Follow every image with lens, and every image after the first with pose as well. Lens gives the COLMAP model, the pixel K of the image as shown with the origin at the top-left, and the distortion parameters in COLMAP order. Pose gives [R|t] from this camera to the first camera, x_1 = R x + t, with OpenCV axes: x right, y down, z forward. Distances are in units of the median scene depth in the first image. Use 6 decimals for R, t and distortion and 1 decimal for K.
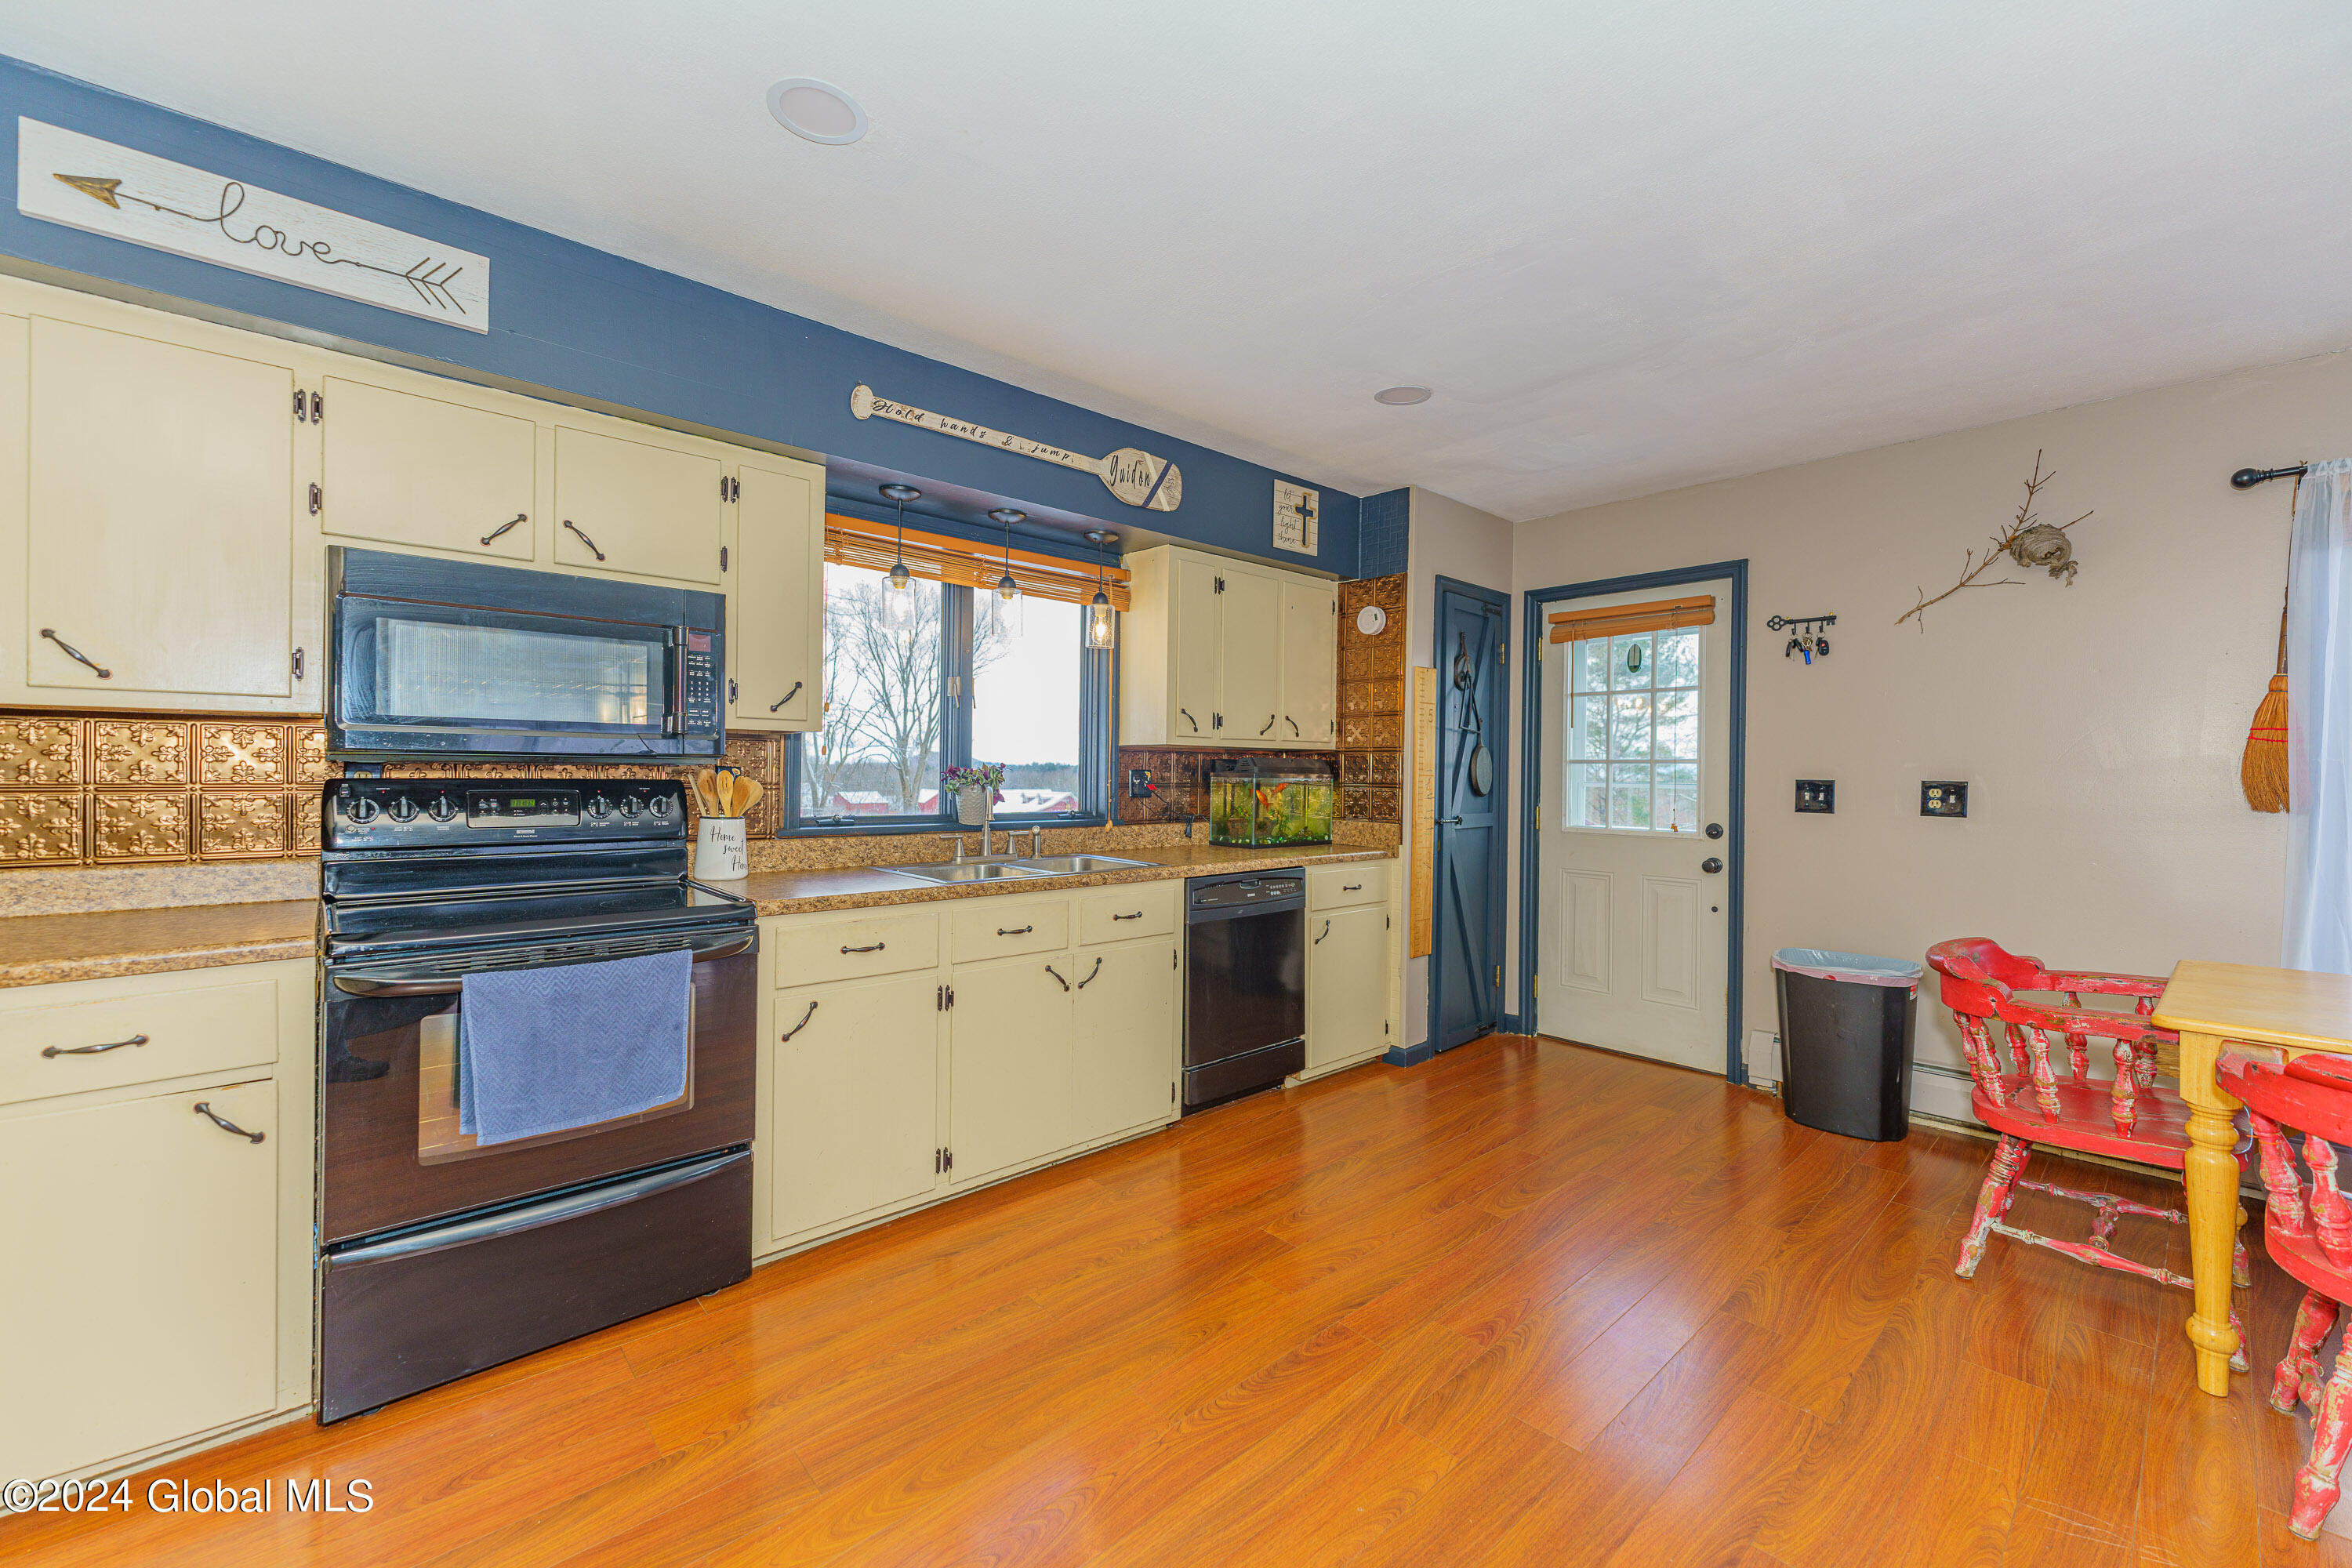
lens RADIAL K [[935.4, 0, 1173.5], [0, 935.4, 777.3], [0, 0, 1]] dist [0.001198, -0.000201]
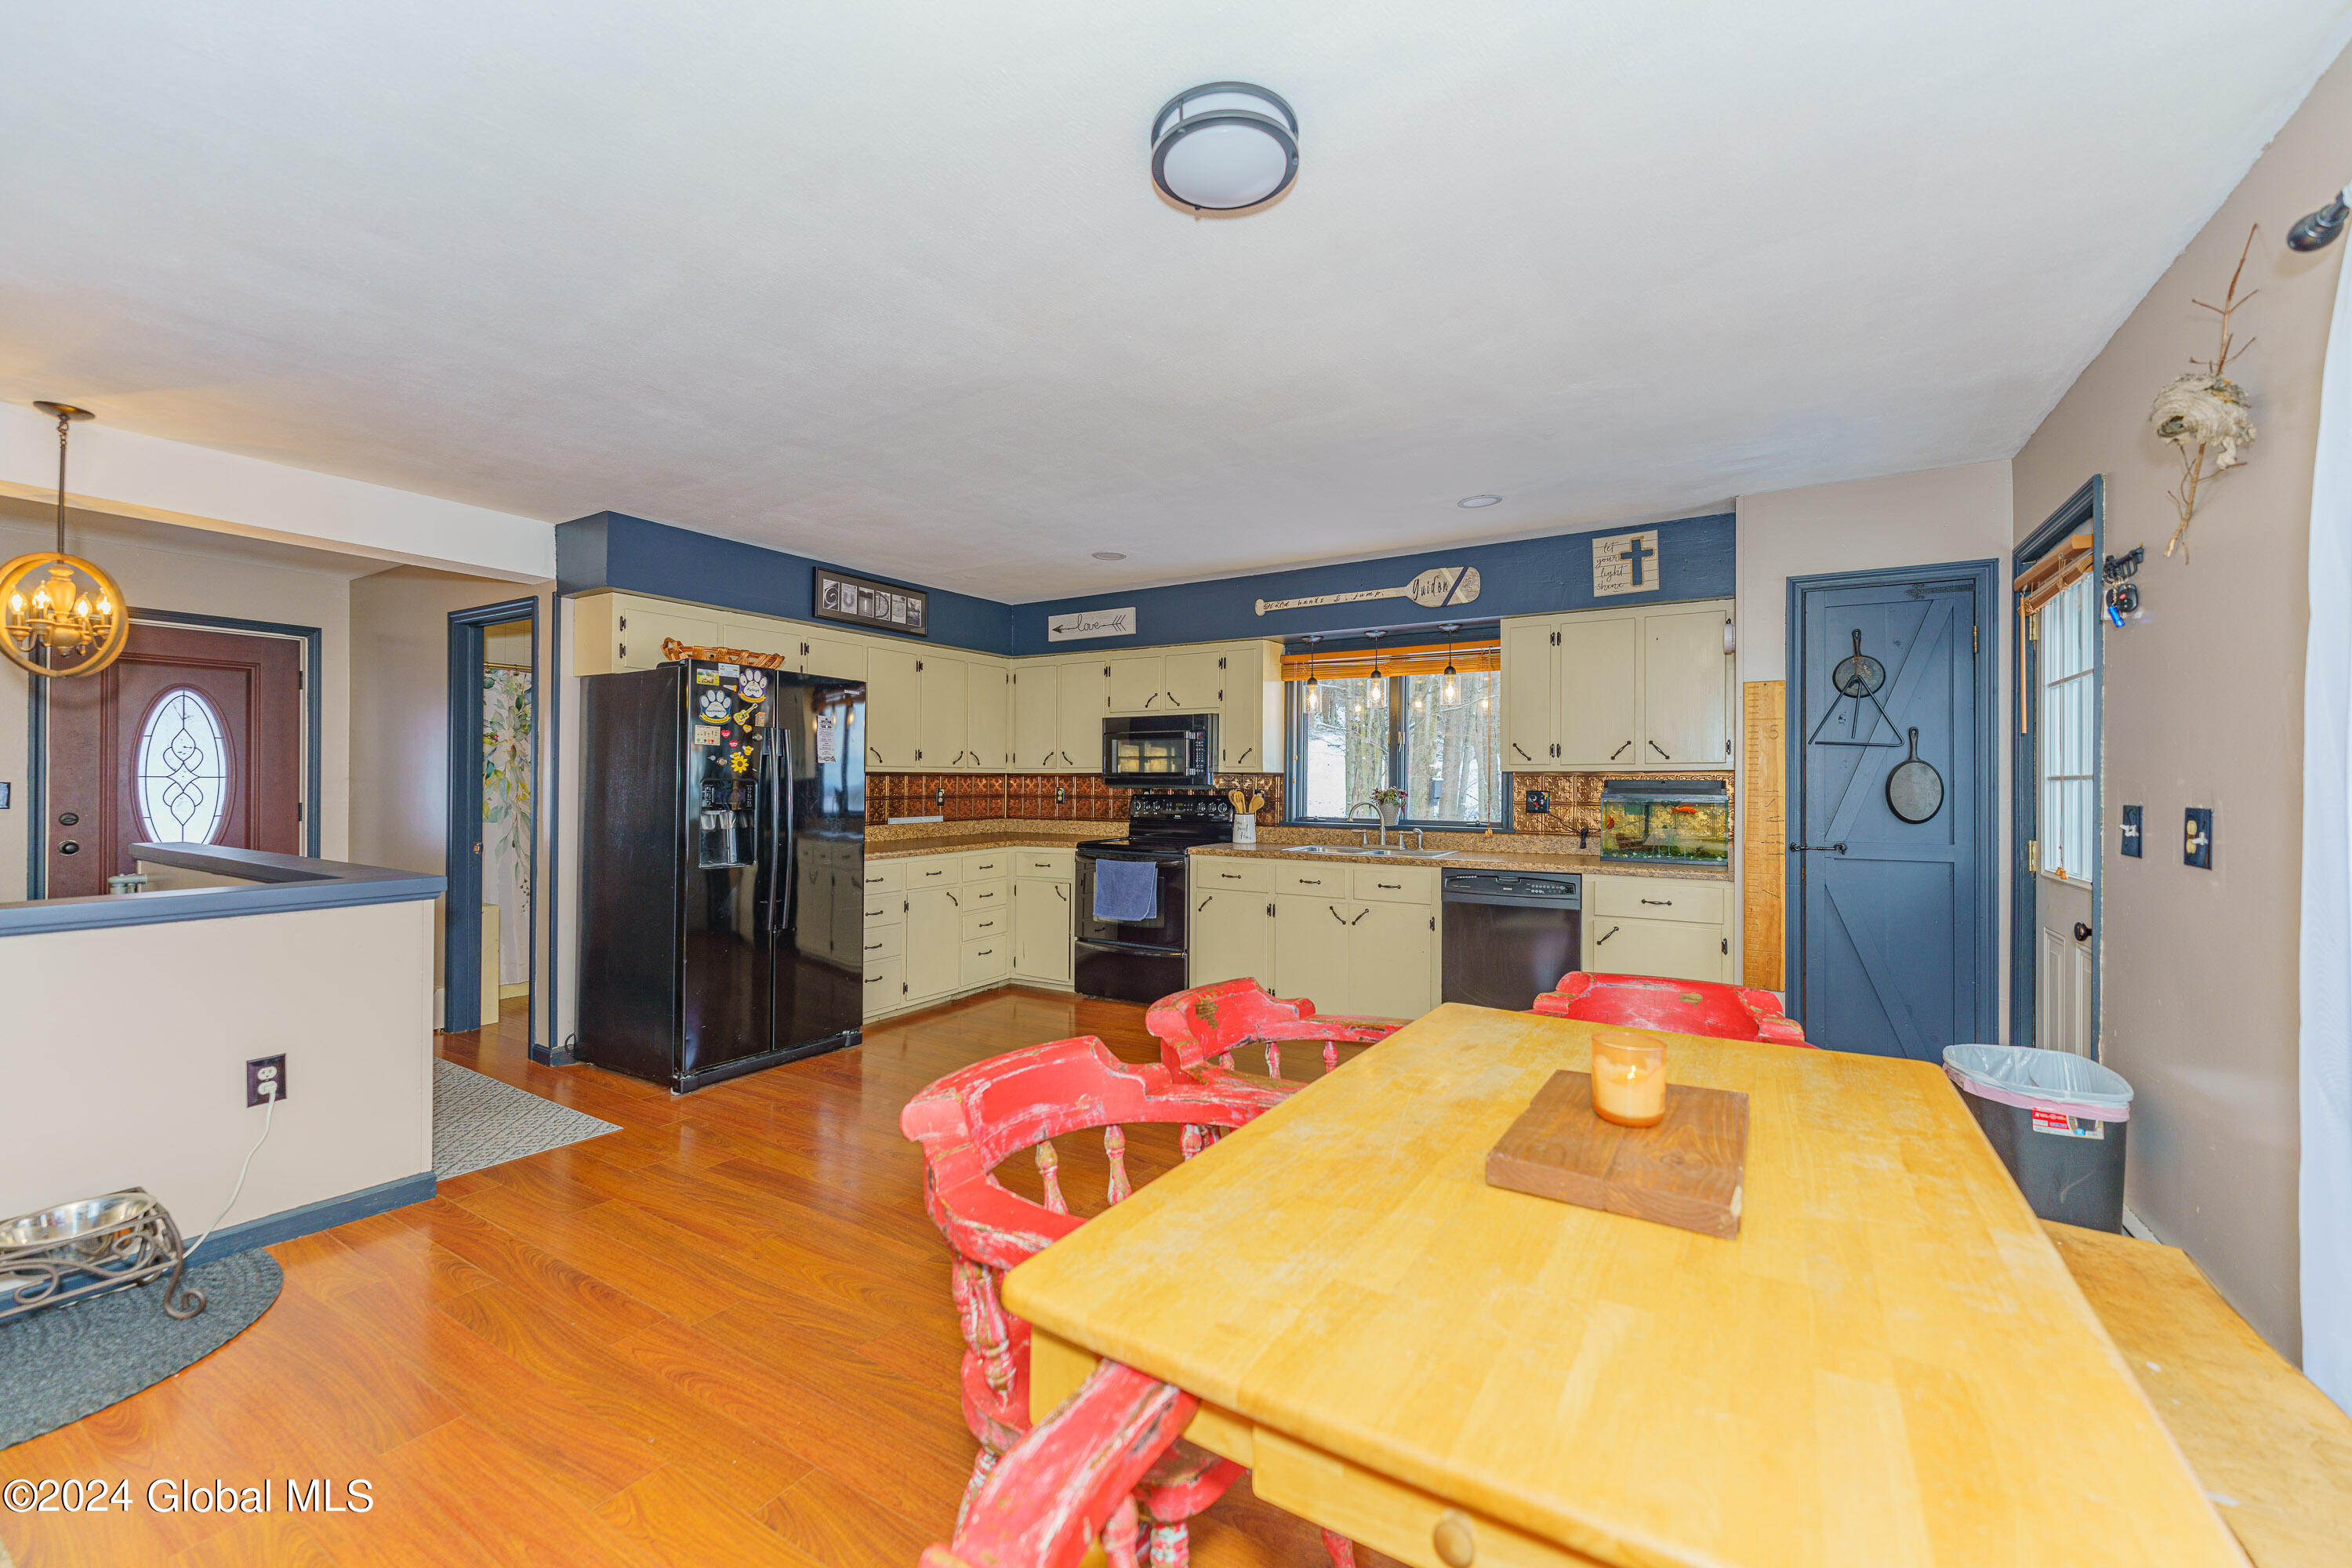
lens RADIAL K [[935.4, 0, 1173.5], [0, 935.4, 777.3], [0, 0, 1]] dist [0.001198, -0.000201]
pose [[0.286850, -0.015716, -0.957847, 1.144647], [-0.006623, 0.999809, -0.018388, 0.000257], [0.957953, 0.011618, 0.286691, 0.190664]]
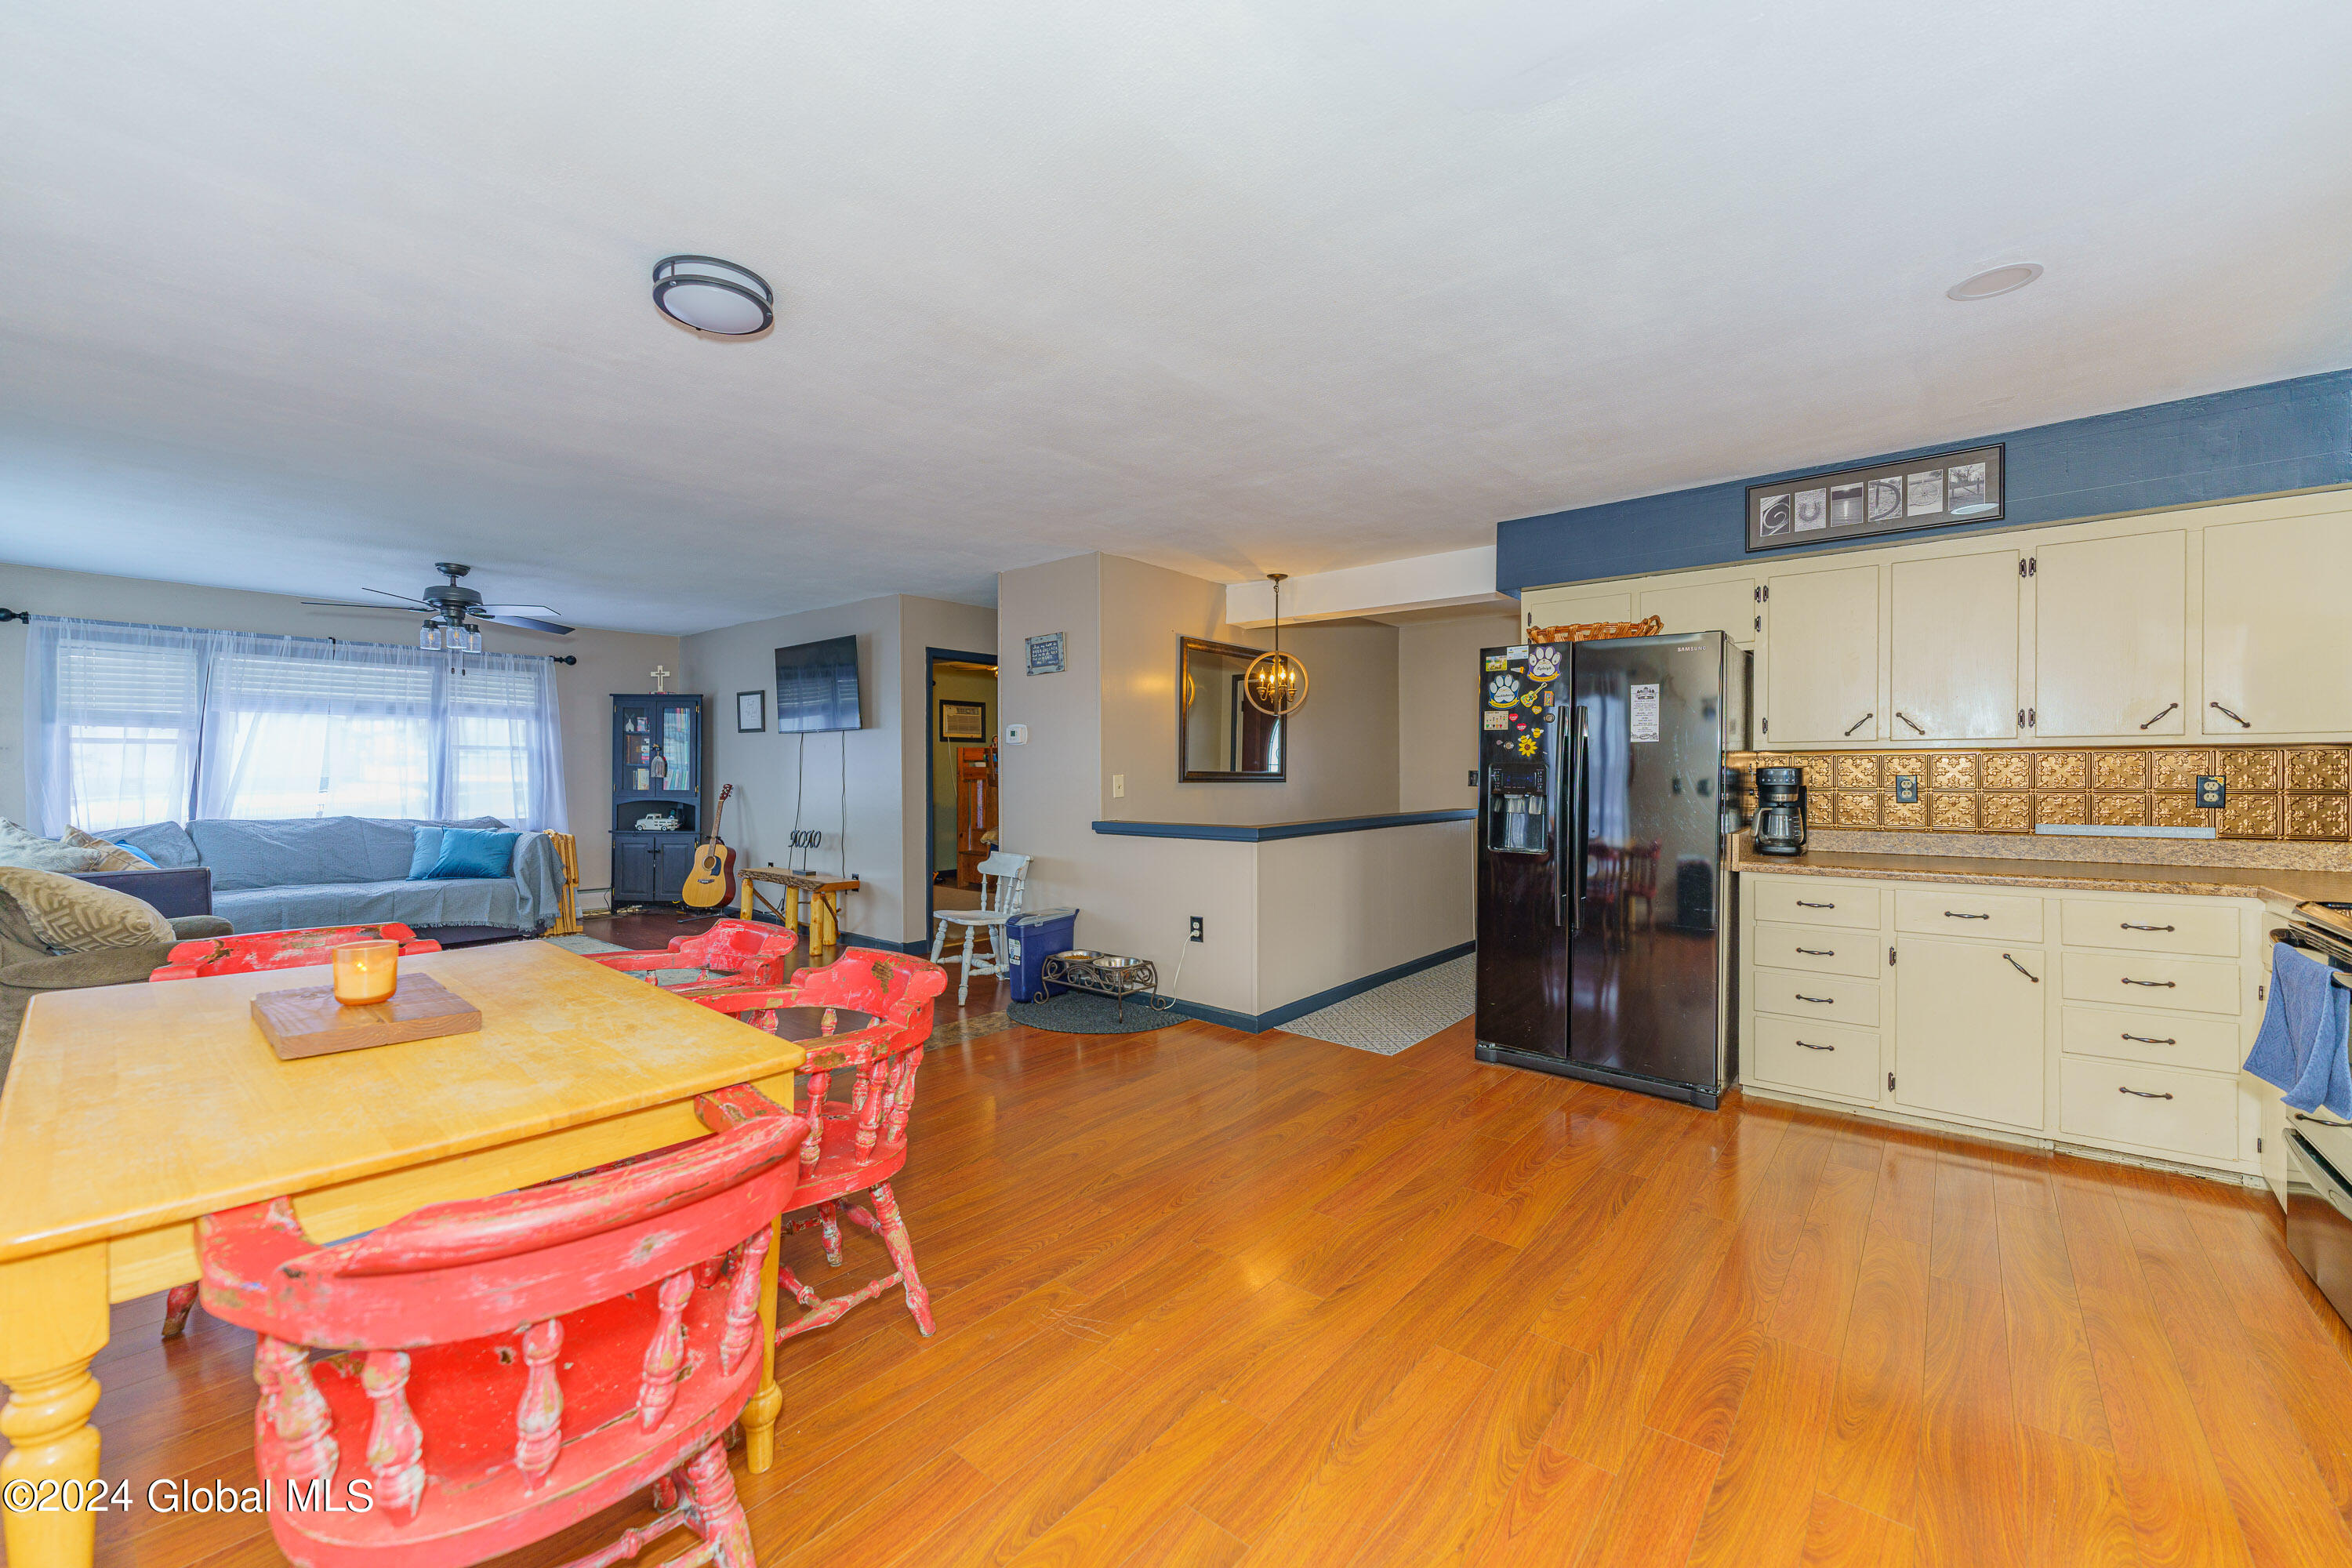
lens RADIAL K [[935.4, 0, 1173.5], [0, 935.4, 777.3], [0, 0, 1]] dist [0.001198, -0.000201]
pose [[-0.989136, -0.009473, -0.146696, 0.469867], [-0.011112, 0.999885, 0.010361, -0.004782], [0.146581, 0.011878, -0.989127, 1.051912]]
